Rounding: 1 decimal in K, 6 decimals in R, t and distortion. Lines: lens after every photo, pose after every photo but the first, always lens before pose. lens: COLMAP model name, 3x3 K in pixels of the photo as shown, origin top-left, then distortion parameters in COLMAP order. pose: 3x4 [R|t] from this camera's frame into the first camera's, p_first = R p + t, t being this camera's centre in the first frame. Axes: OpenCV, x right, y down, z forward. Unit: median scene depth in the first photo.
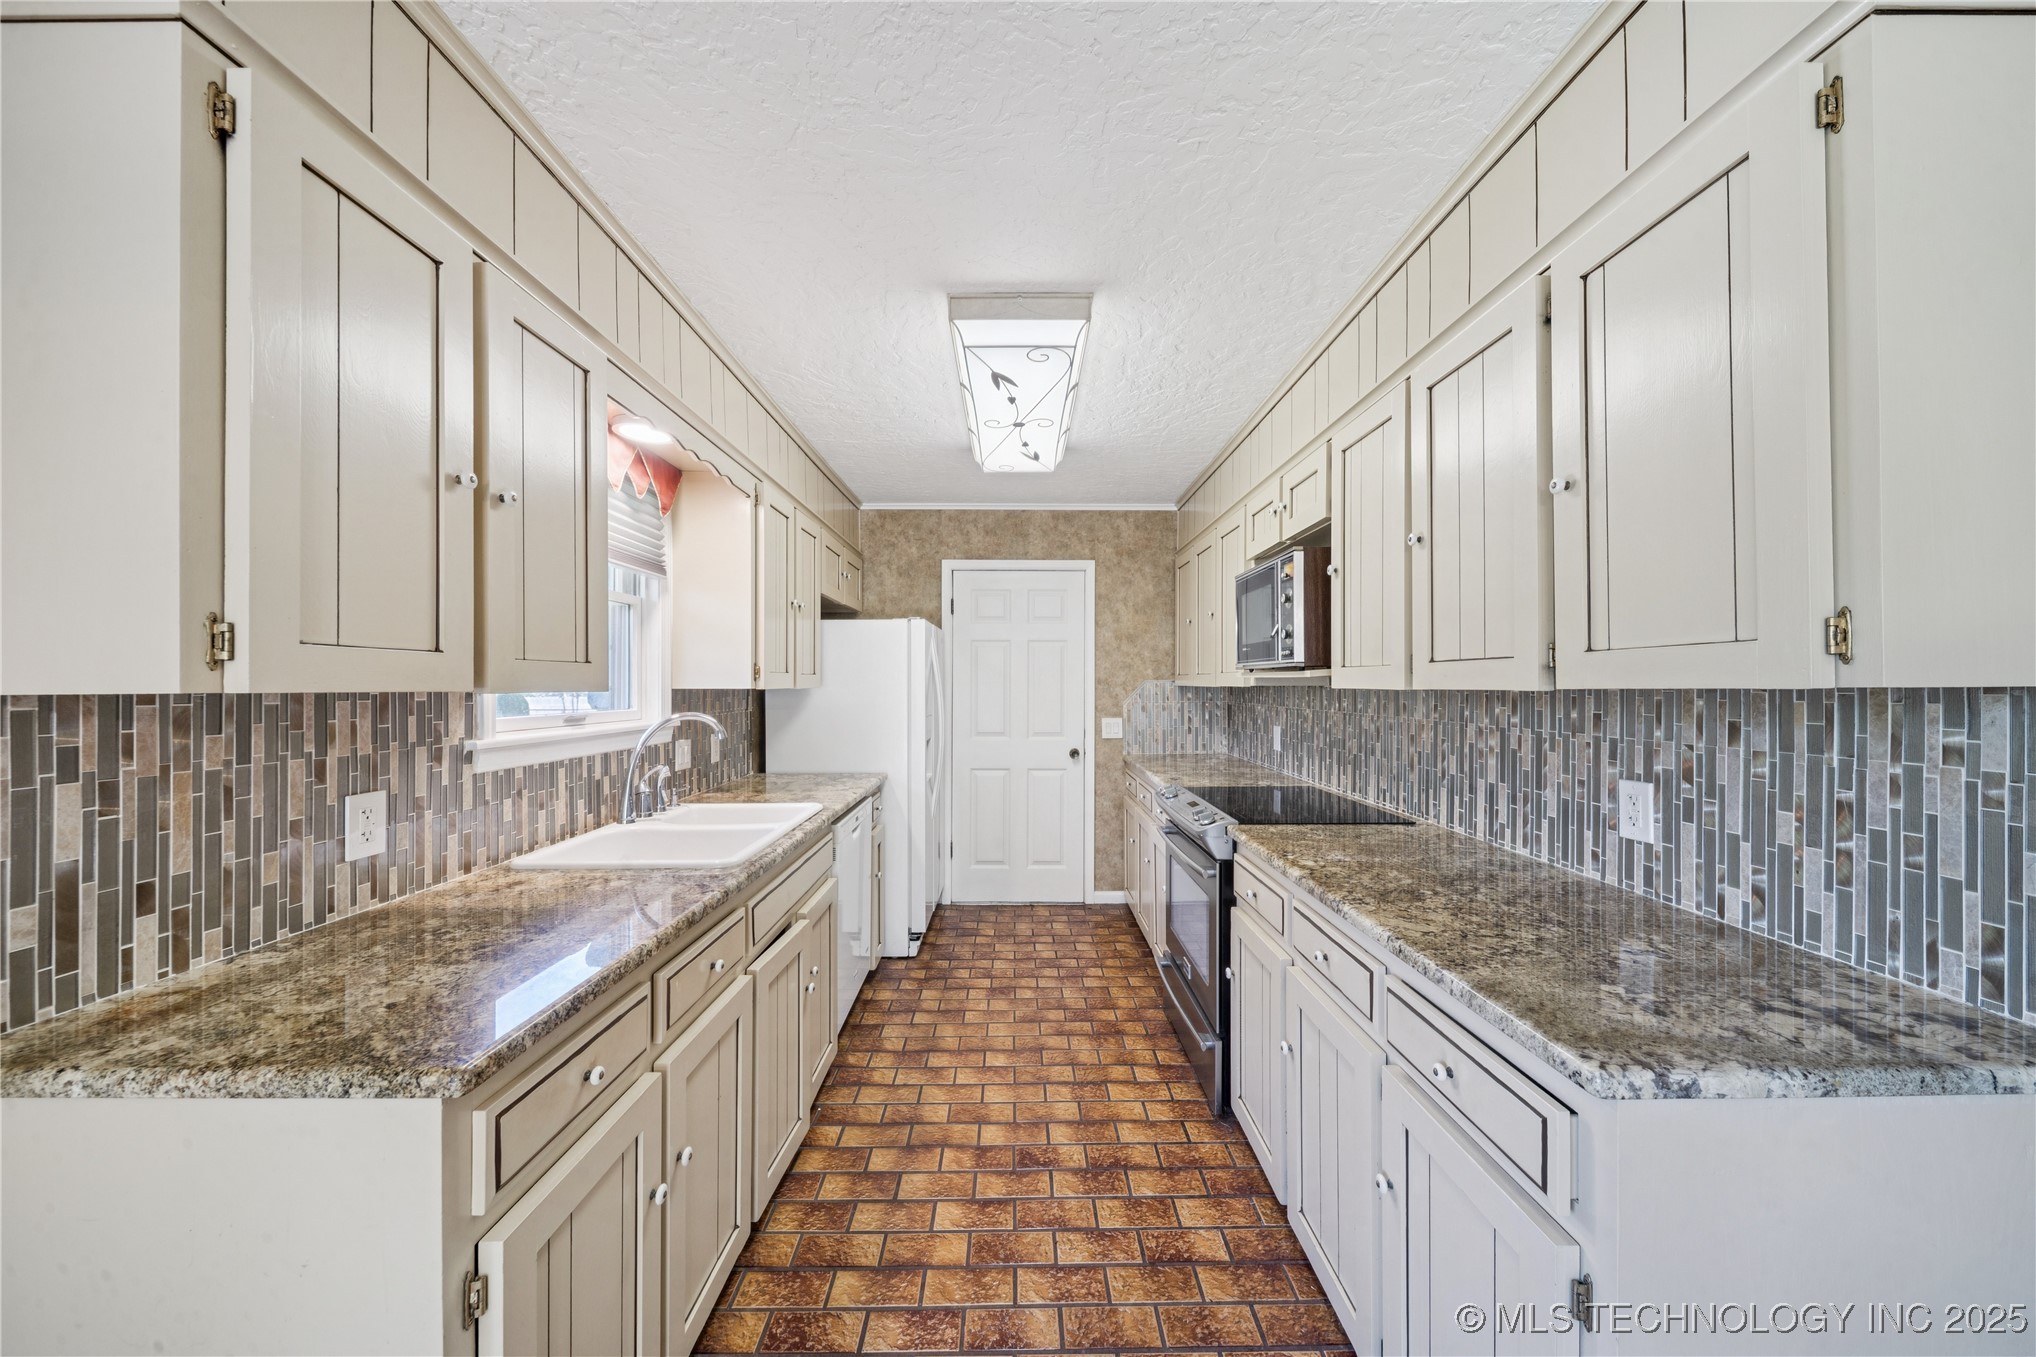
lens RADIAL K [[717.3, 0, 1021.8], [0, 717.3, 682.6], [0, 0, 1]] dist [-0.001648, -0.000730]
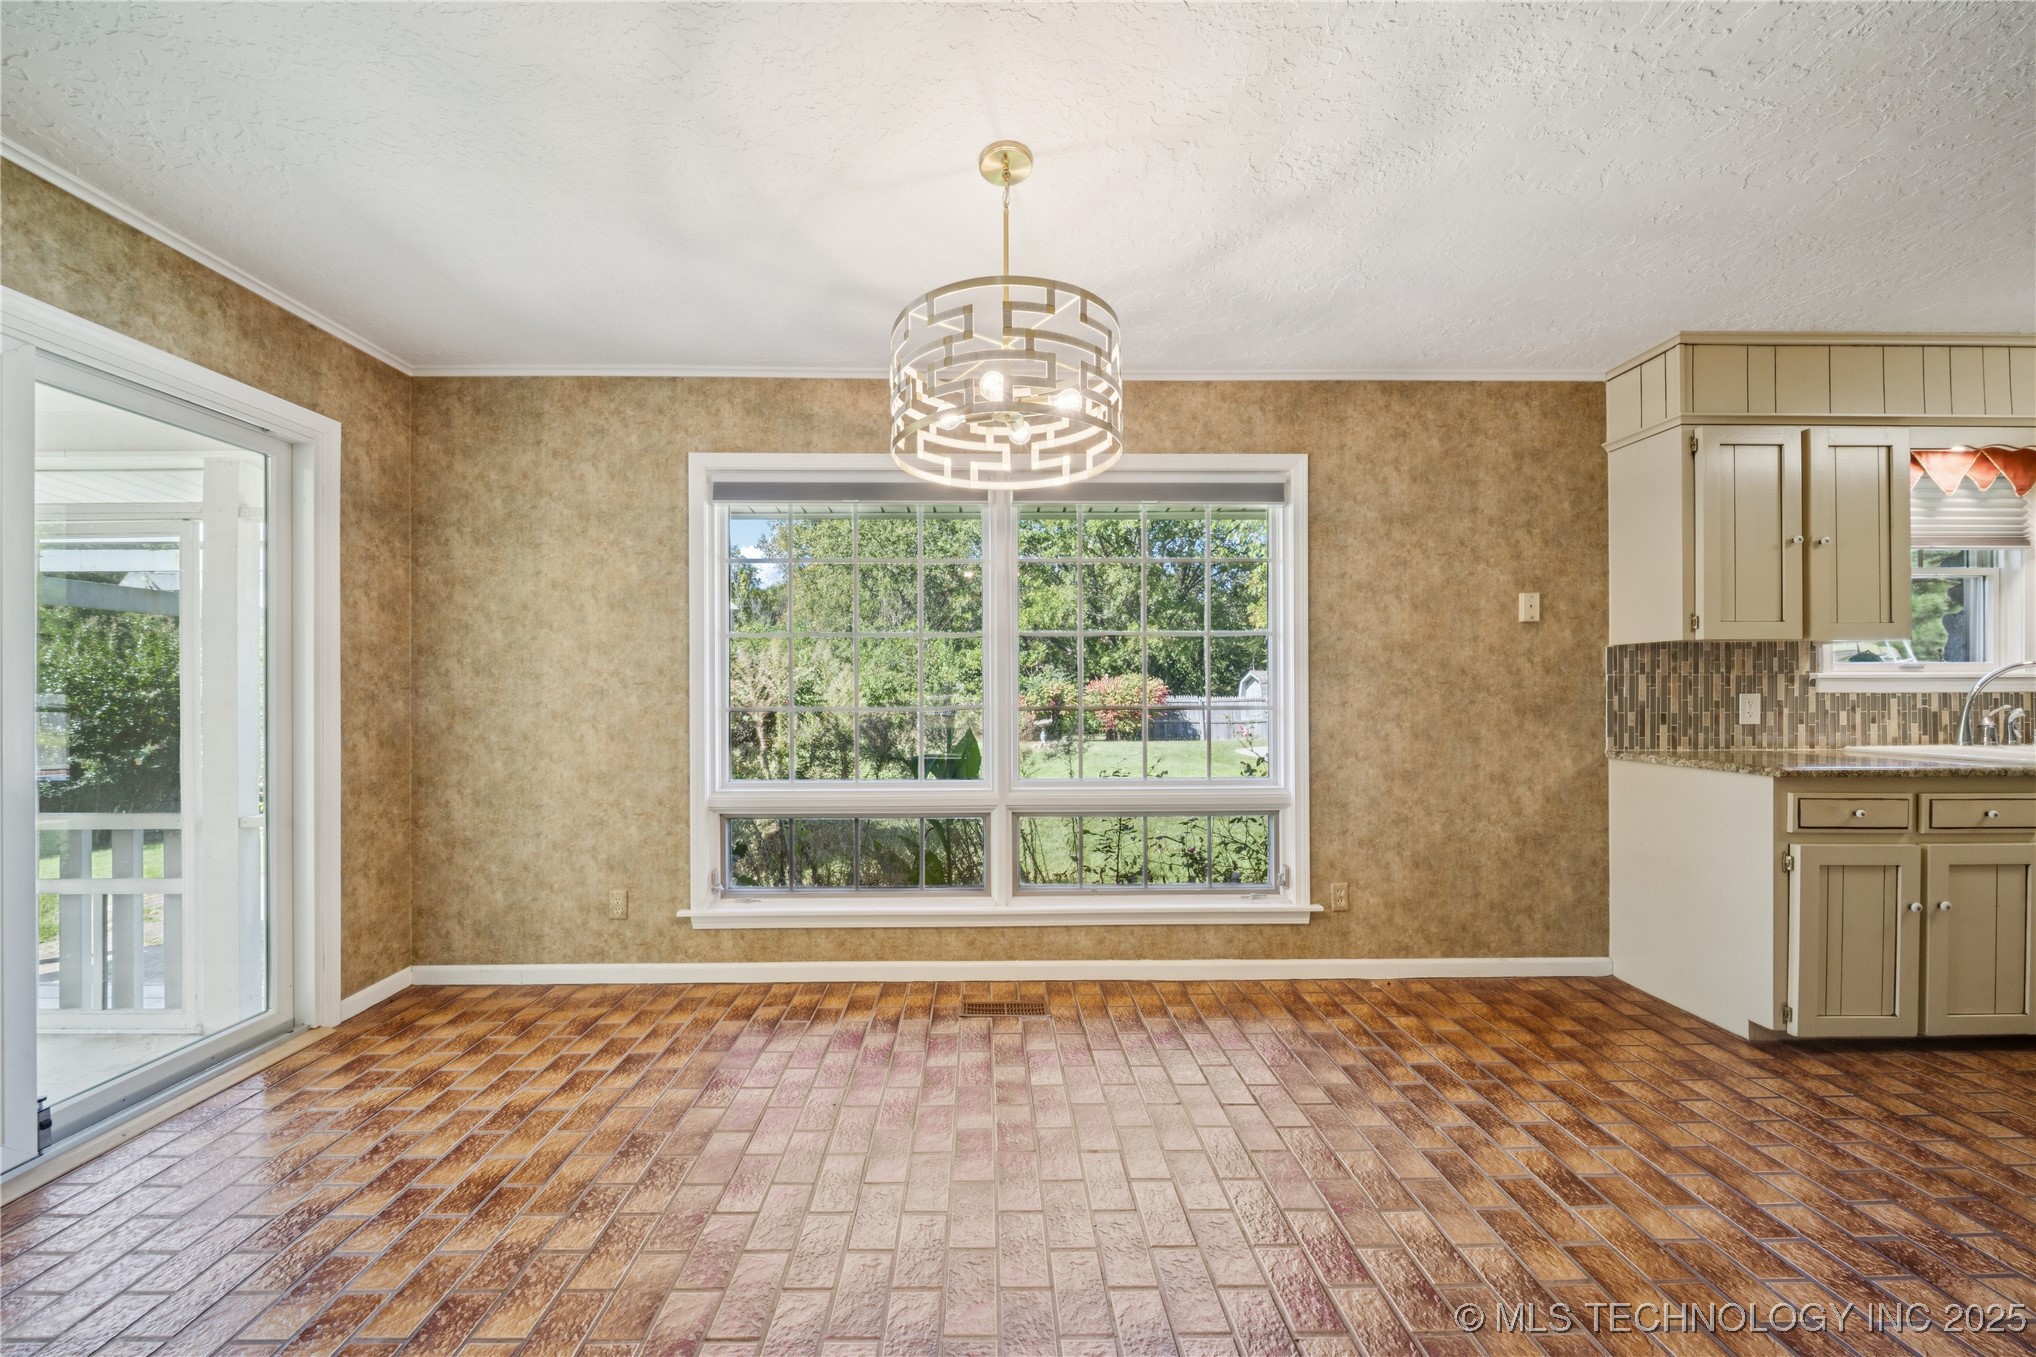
lens RADIAL K [[717.3, 0, 1003.4], [0, 717.3, 680.0], [0, 0, 1]] dist [-0.001648, -0.000730]
pose [[0.007709, 0.002546, -0.999967, 0.822105], [0.005393, 0.999982, 0.002587, 0.070048], [0.999956, -0.005412, 0.007695, -0.850064]]
